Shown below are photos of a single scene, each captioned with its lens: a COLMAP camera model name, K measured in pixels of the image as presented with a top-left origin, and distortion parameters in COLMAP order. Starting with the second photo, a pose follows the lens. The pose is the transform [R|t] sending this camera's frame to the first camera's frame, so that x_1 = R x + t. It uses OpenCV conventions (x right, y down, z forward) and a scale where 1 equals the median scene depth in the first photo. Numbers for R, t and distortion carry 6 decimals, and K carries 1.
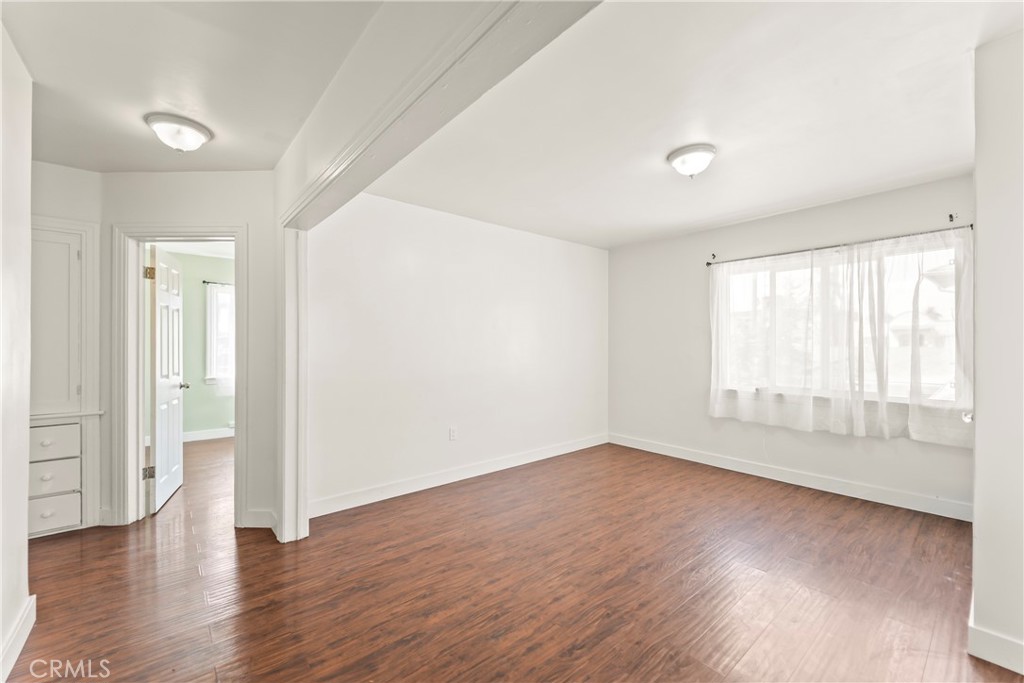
lens RADIAL K [[412.6, 0, 512.2], [0, 412.6, 342.7], [0, 0, 1]] dist [0.011631, -0.004781]
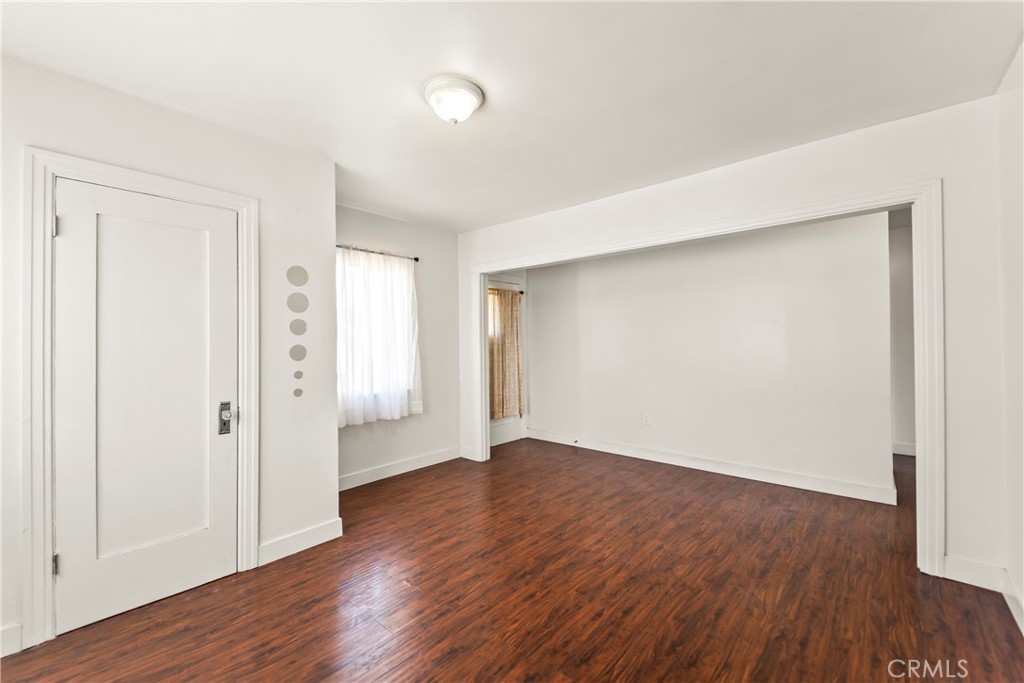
lens RADIAL K [[412.6, 0, 512.2], [0, 412.6, 340.7], [0, 0, 1]] dist [0.011631, -0.004781]
pose [[-0.988041, 0.009892, -0.153876, 0.496825], [0.010786, 0.999929, -0.004976, 0.004688], [0.153816, -0.006576, -0.988078, 1.953036]]
